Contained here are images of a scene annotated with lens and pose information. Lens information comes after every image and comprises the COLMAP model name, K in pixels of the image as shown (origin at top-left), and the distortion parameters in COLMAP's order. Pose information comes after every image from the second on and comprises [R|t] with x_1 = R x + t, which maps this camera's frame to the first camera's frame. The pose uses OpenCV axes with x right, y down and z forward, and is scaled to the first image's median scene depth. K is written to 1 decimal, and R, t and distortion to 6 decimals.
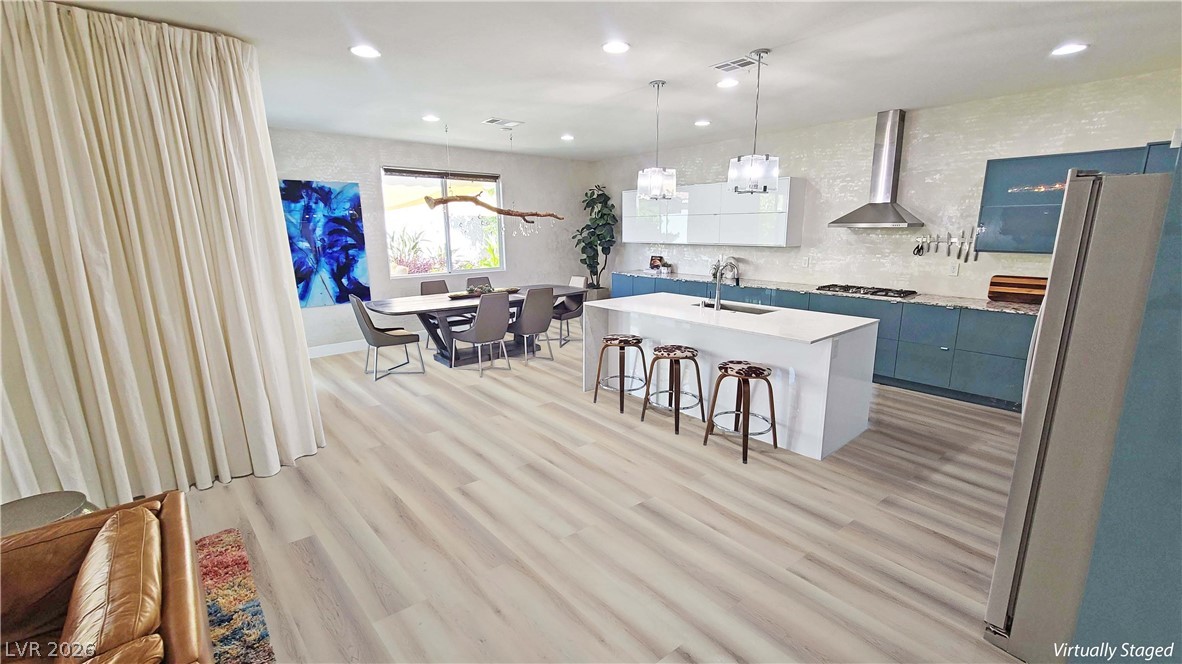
lens RADIAL K [[482.7, 0, 591.0], [0, 482.7, 332.0], [0, 0, 1]] dist [0.143841, 0.000014]
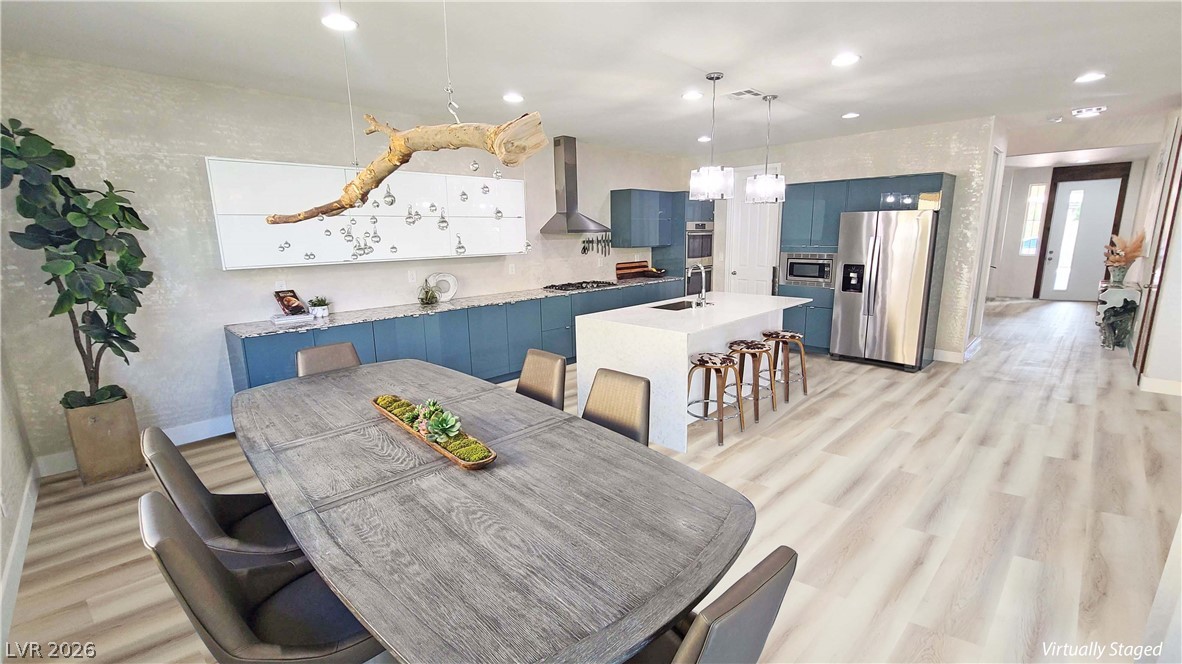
lens RADIAL K [[552.7, 0, 591.0], [0, 552.7, 332.0], [0, 0, 1]] dist [-0.081407, 0.075787]
pose [[-0.077998, -0.206463, 0.975341, -0.917036], [0.220975, 0.950406, 0.218856, -0.334189], [-0.972156, 0.232596, -0.028507, 1.394215]]
